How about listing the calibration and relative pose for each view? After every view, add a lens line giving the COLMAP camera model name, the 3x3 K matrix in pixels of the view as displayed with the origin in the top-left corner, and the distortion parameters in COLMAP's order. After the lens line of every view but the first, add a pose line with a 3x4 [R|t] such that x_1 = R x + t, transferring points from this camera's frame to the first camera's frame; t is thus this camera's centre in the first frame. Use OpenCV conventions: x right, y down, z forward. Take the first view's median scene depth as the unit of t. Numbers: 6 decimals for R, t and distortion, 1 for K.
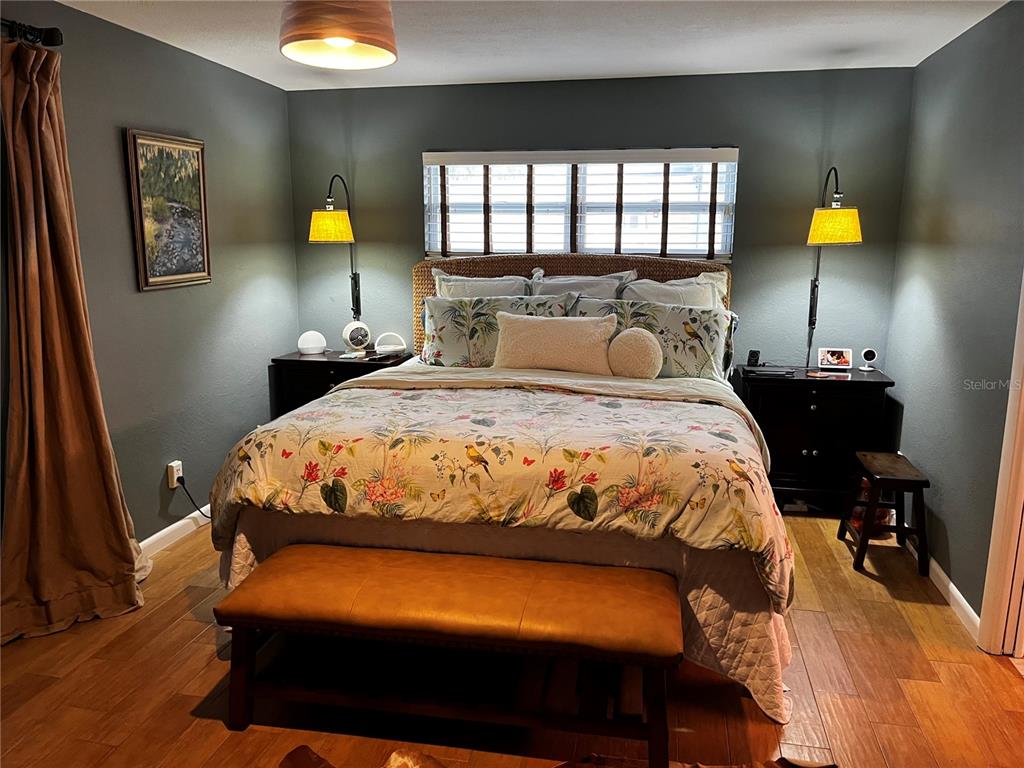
lens RADIAL K [[768.0, 0, 511.0], [0, 768.0, 383.5], [0, 0, 1]] dist [0.064341, -0.077835]
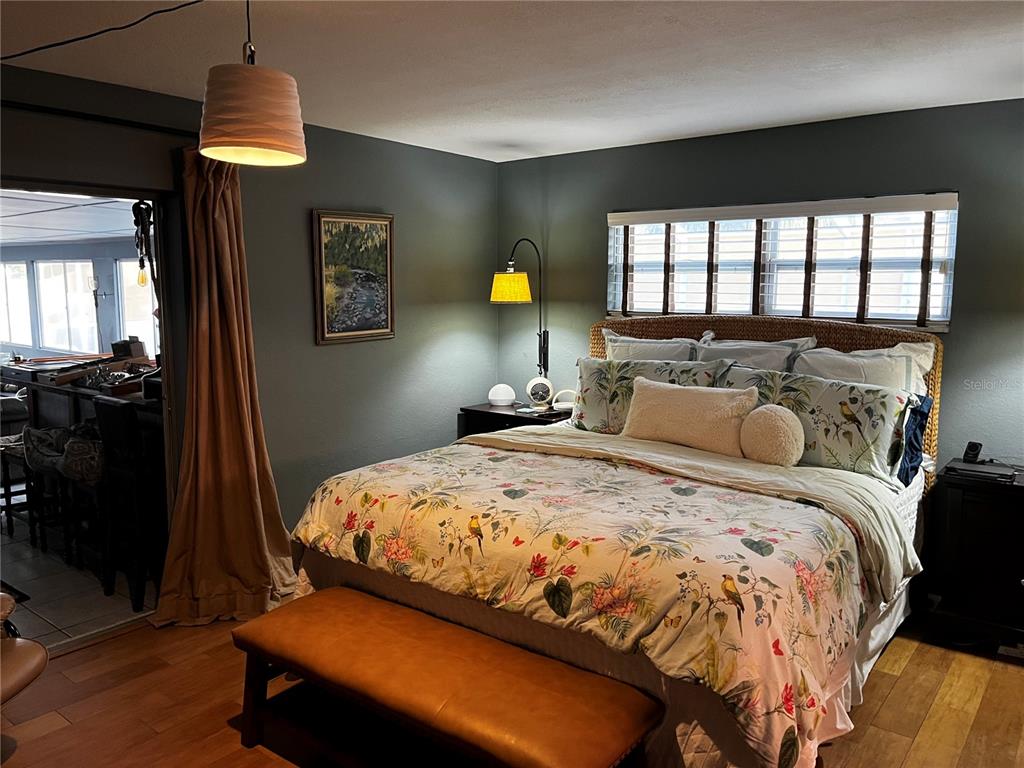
lens RADIAL K [[768.0, 0, 507.5], [0, 768.0, 380.0], [0, 0, 1]] dist [0.064341, -0.077835]
pose [[0.893018, 0.055873, -0.446539, 0.278114], [-0.084279, 0.995471, -0.043989, -0.035768], [0.442058, 0.076916, 0.893682, 0.081647]]
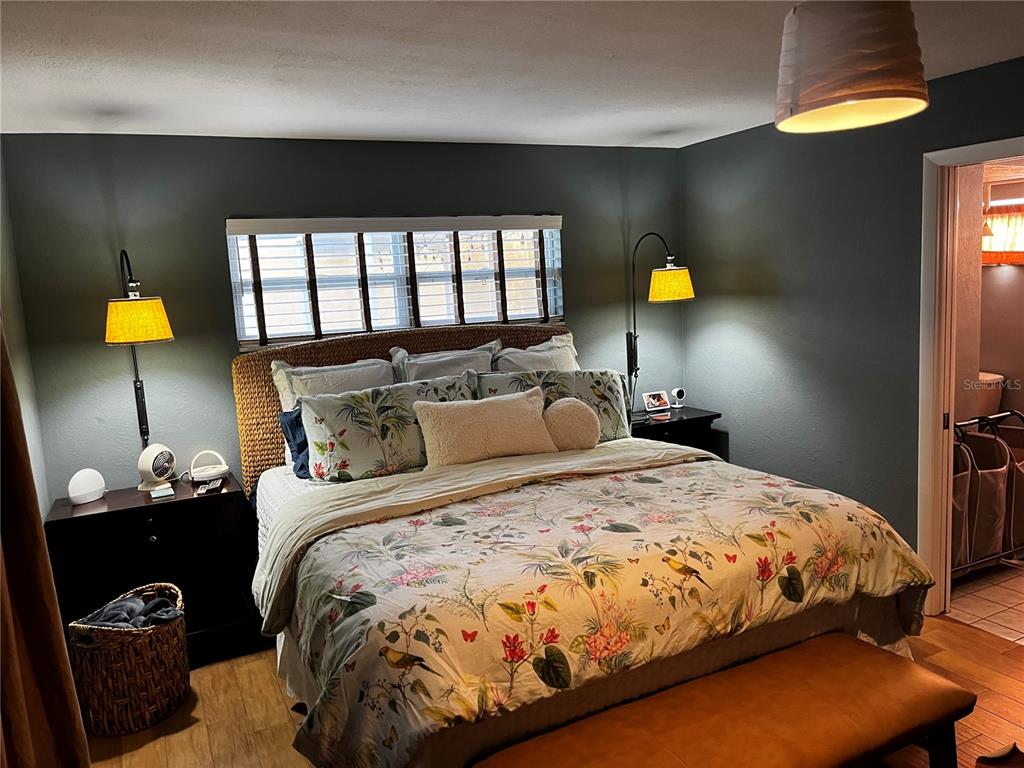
lens RADIAL K [[768.0, 0, 506.8], [0, 768.0, 387.4], [0, 0, 1]] dist [0.064341, -0.077835]
pose [[0.798073, -0.131862, 0.587955, -0.457339], [0.170891, 0.985228, -0.011004, -0.086498], [-0.577819, 0.109258, 0.808818, 0.255061]]
